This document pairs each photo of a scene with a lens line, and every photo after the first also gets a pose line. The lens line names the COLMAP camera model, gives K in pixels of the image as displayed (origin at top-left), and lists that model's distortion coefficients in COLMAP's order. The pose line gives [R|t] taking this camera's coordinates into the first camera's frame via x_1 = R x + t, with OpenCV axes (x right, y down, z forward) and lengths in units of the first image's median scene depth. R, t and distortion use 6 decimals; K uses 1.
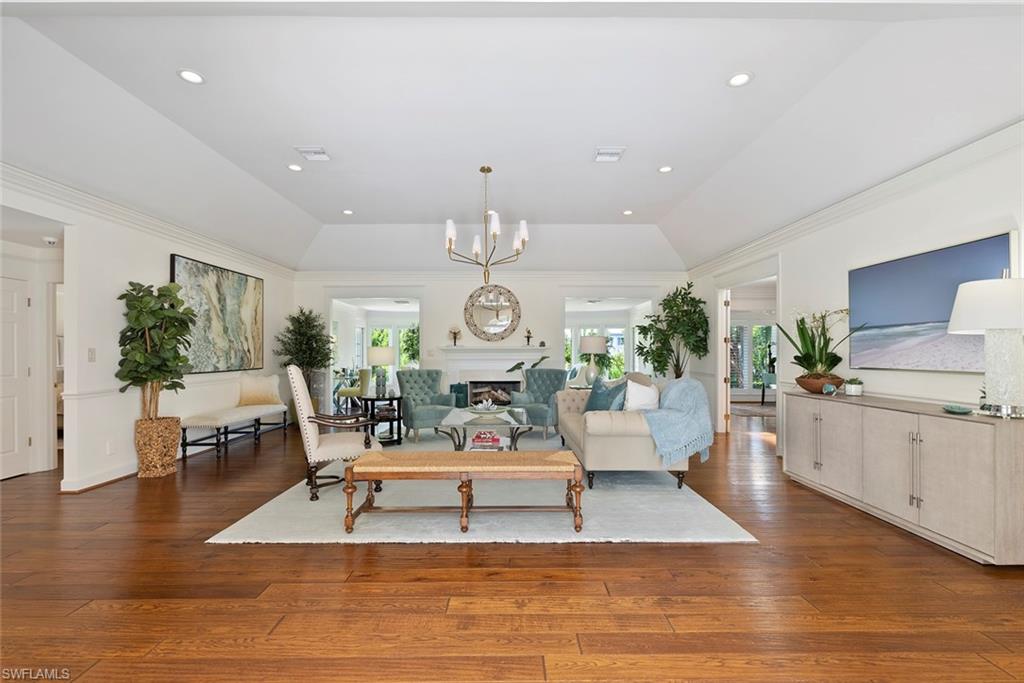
lens RADIAL K [[451.5, 0, 514.3], [0, 451.5, 350.0], [0, 0, 1]] dist [0.003393, -0.000867]
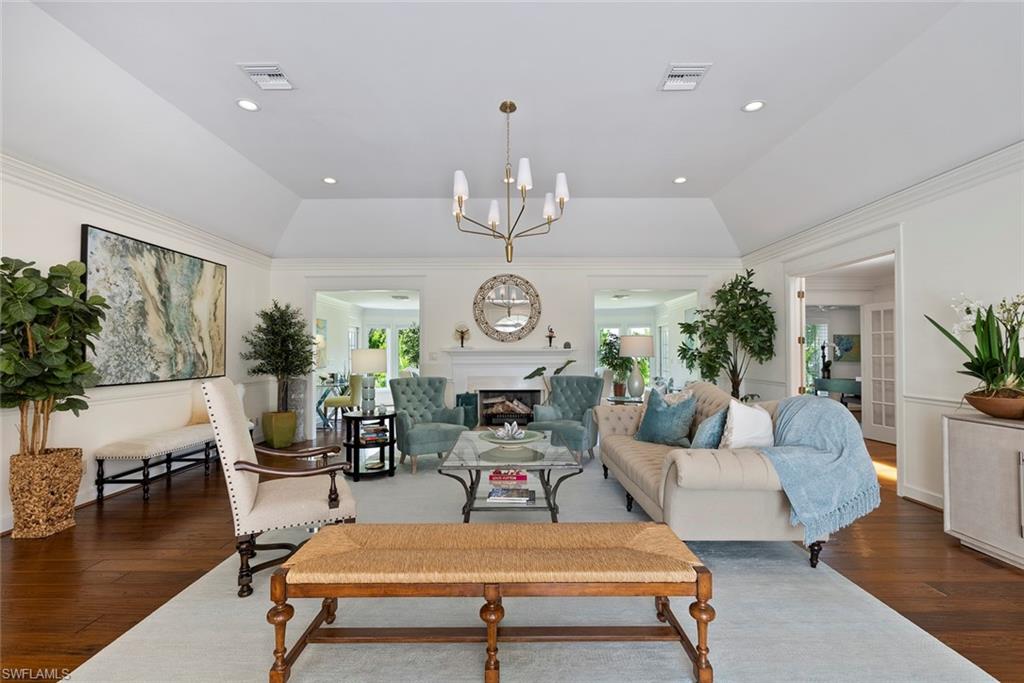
lens RADIAL K [[451.5, 0, 513.9], [0, 451.5, 344.3], [0, 0, 1]] dist [0.003393, -0.000867]
pose [[0.999967, -0.000954, -0.008026, -0.038382], [0.000830, 0.999880, -0.015462, -0.003256], [0.008039, 0.015454, 0.999848, 0.219205]]
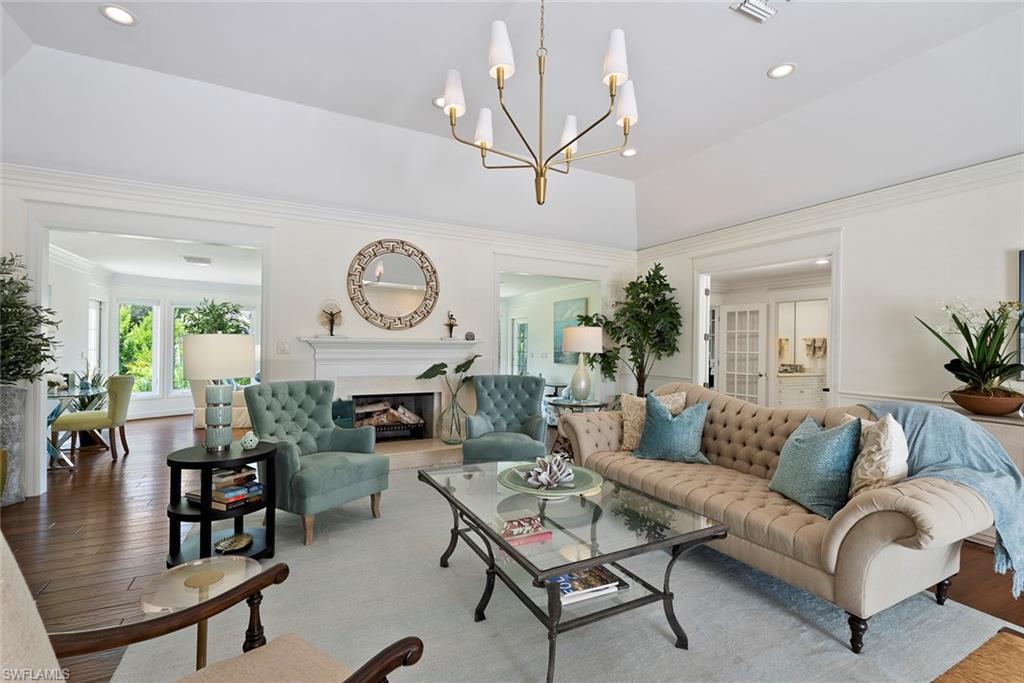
lens RADIAL K [[451.5, 0, 513.4], [0, 451.5, 343.3], [0, 0, 1]] dist [0.003393, -0.000867]
pose [[0.895887, 0.015462, 0.444013, -0.233405], [-0.016256, 0.999866, -0.002019, -0.003543], [-0.443985, -0.005409, 0.896018, 0.478994]]
